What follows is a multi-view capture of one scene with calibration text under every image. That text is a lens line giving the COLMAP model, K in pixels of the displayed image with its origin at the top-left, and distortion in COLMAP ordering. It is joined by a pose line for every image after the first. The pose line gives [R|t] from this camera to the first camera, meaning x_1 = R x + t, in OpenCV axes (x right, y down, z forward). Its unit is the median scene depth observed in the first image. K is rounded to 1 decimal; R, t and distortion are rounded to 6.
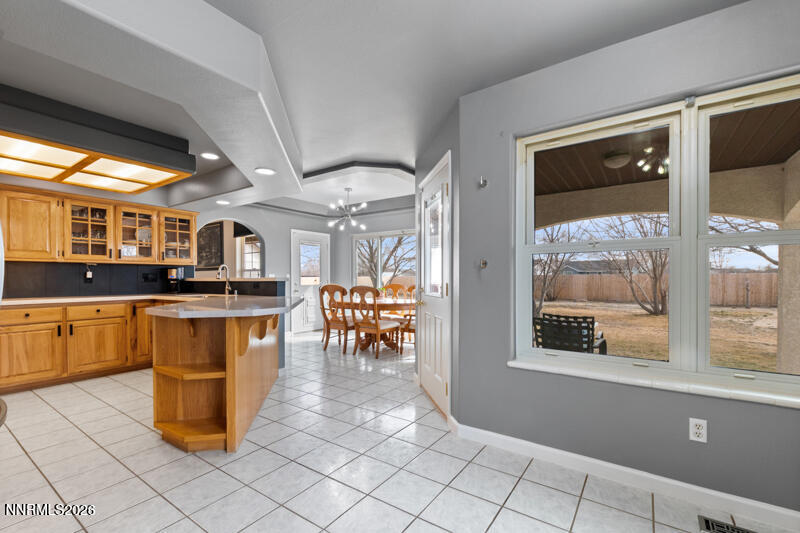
lens RADIAL K [[352.0, 0, 404.2], [0, 352.0, 279.3], [0, 0, 1]] dist [0.000786, -0.000331]
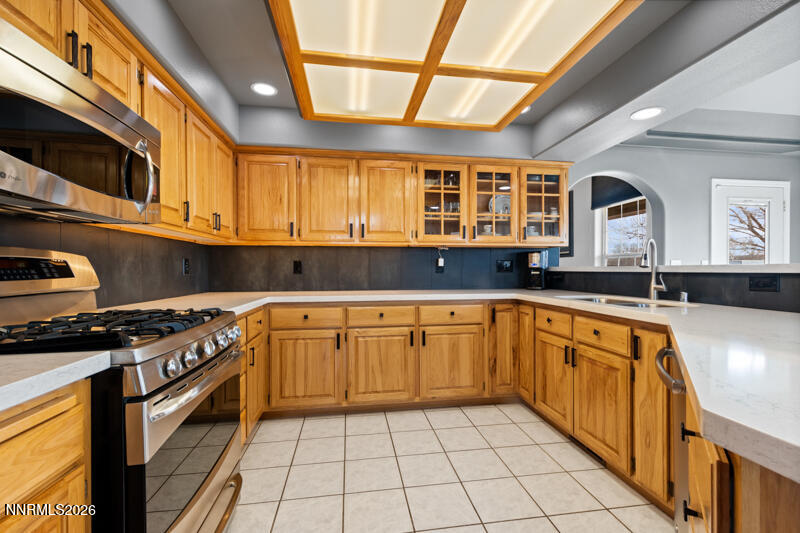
lens RADIAL K [[349.1, 0, 401.9], [0, 349.1, 271.1], [0, 0, 1]] dist [0.016588, -0.005739]
pose [[0.684904, 0.006502, -0.728604, -0.403299], [-0.003695, 0.999978, 0.005450, 0.002331], [0.728624, -0.001040, 0.684913, 0.422528]]
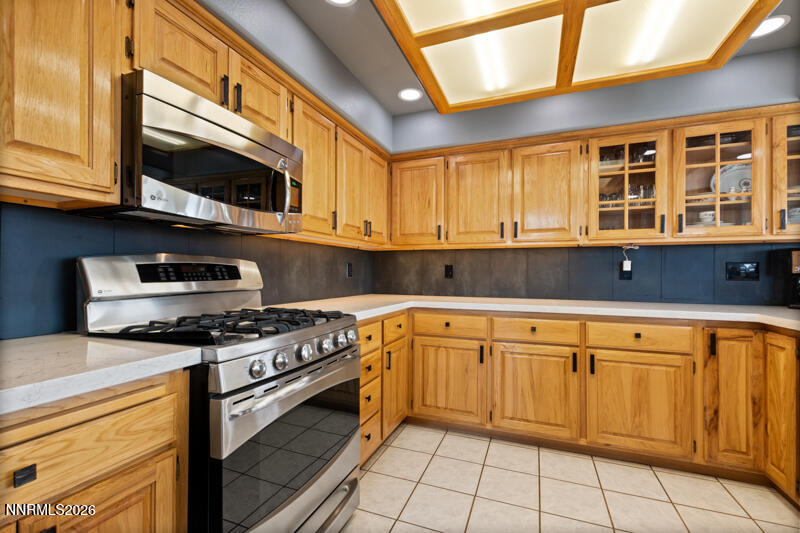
lens RADIAL K [[349.1, 0, 401.9], [0, 349.1, 271.1], [0, 0, 1]] dist [0.016588, -0.005739]
pose [[0.231242, 0.000051, -0.972896, -0.420359], [-0.009672, 0.999951, -0.002247, 0.000859], [0.972848, 0.009930, 0.231231, 0.509907]]
